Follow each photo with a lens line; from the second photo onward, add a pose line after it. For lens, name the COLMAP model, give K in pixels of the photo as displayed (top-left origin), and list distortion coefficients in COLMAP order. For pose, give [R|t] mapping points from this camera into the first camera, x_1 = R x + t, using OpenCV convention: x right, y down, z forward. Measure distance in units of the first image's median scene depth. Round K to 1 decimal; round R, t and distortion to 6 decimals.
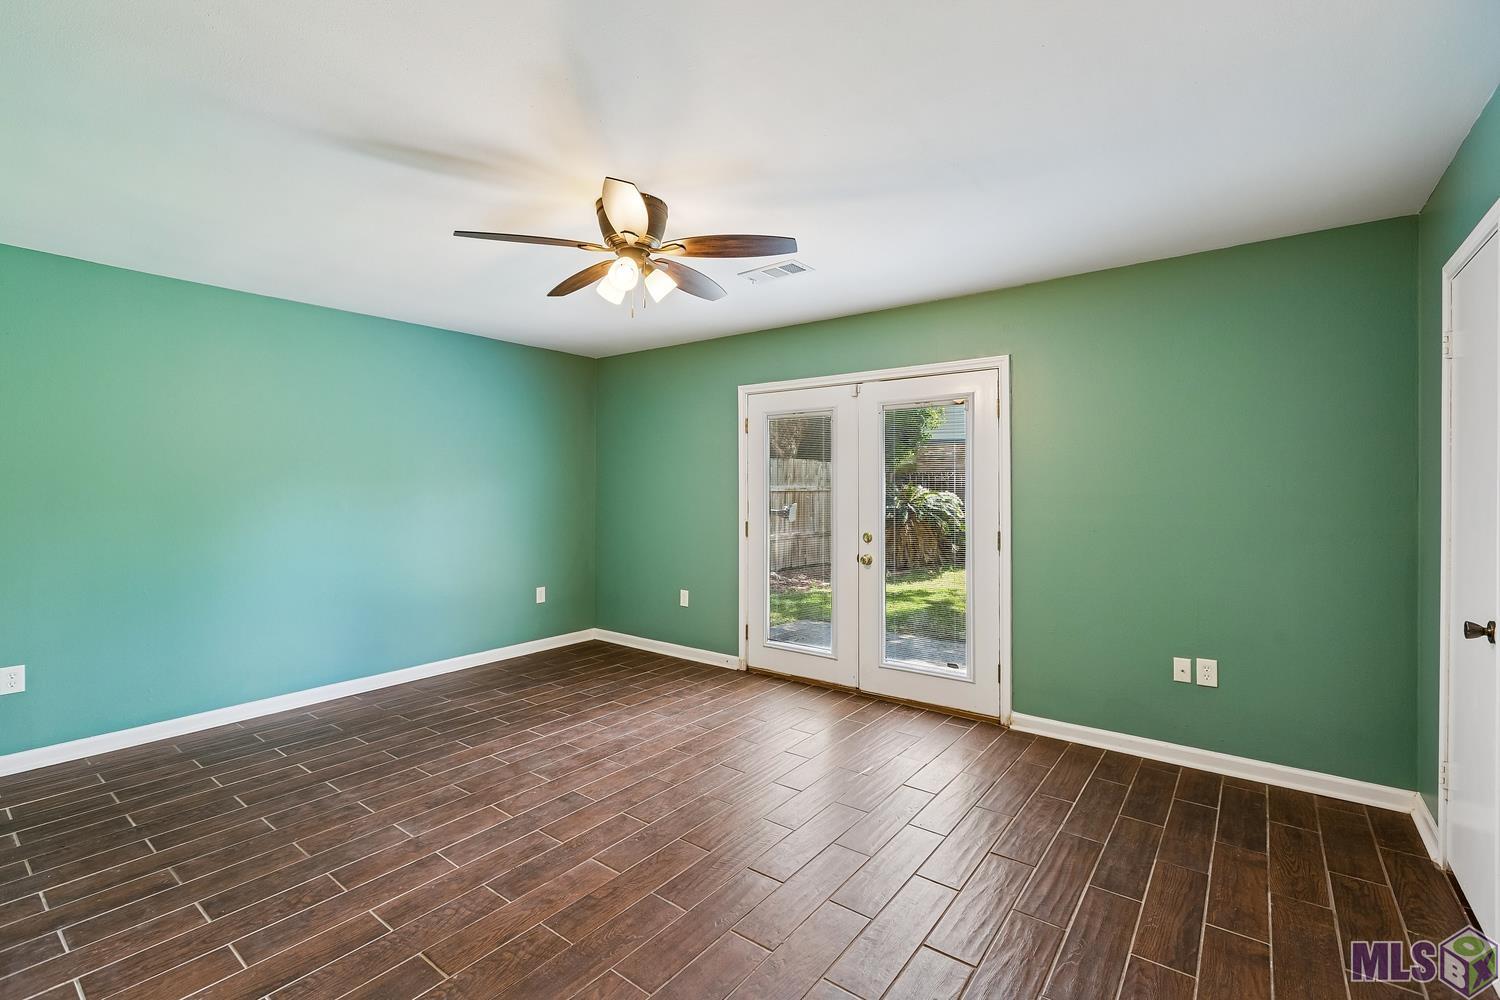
lens RADIAL K [[672.8, 0, 748.4], [0, 672.8, 496.2], [0, 0, 1]] dist [0.002061, -0.001673]
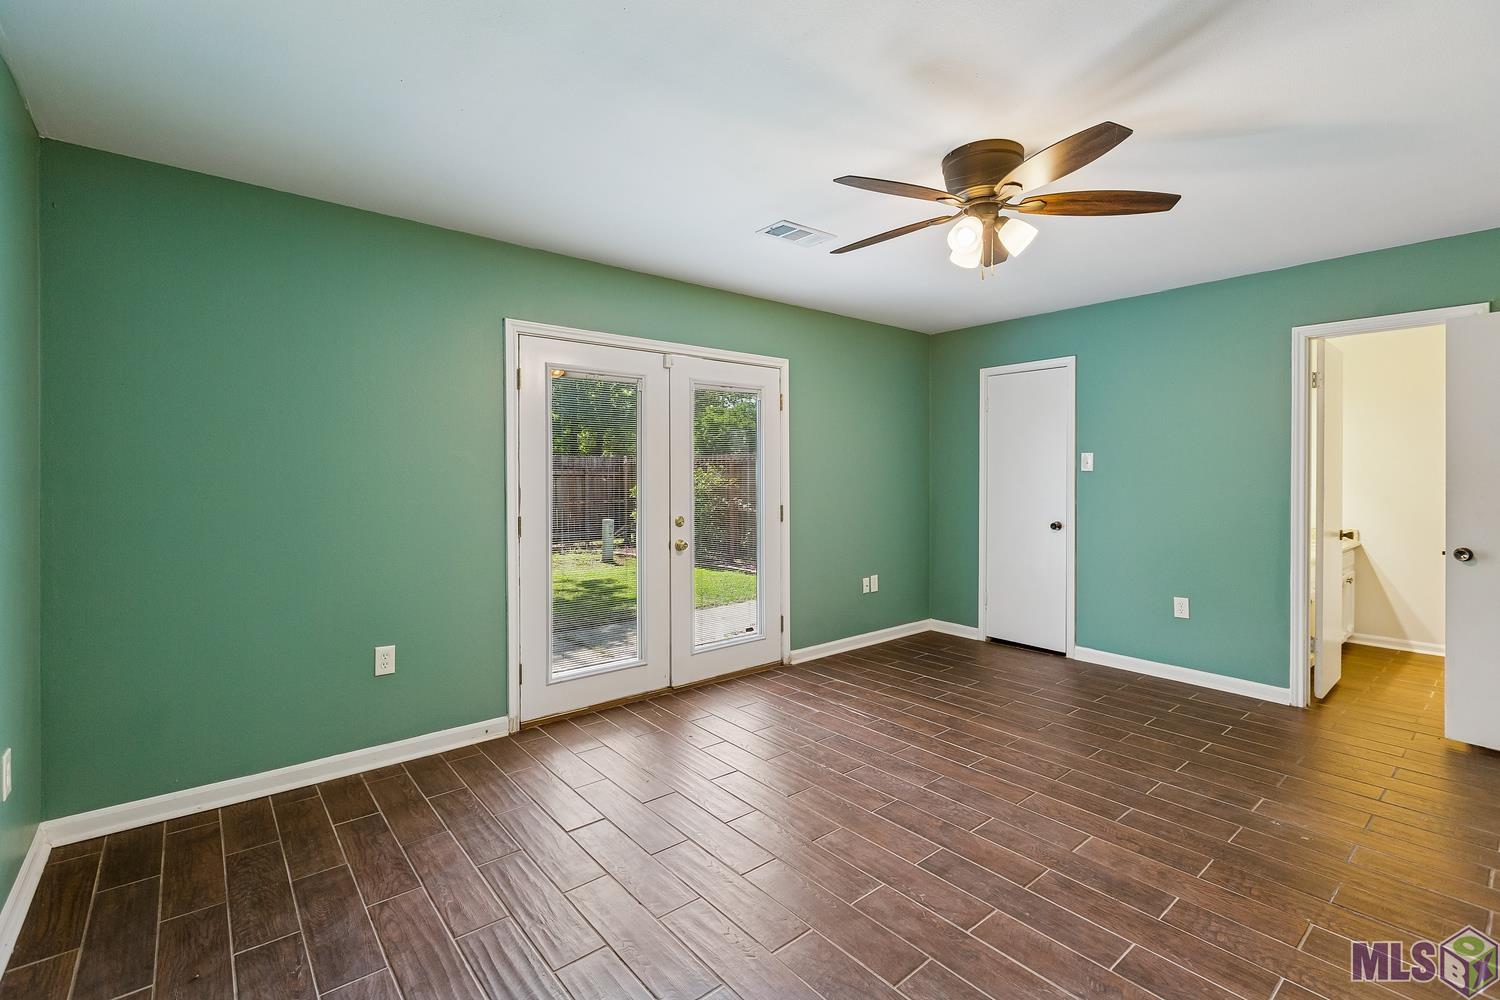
lens RADIAL K [[672.8, 0, 751.1], [0, 672.8, 484.5], [0, 0, 1]] dist [0.002061, -0.001673]
pose [[0.216399, -0.018738, 0.976125, -0.751717], [0.011692, 0.999794, 0.016601, -0.004861], [-0.976235, 0.007821, 0.216573, 0.735687]]
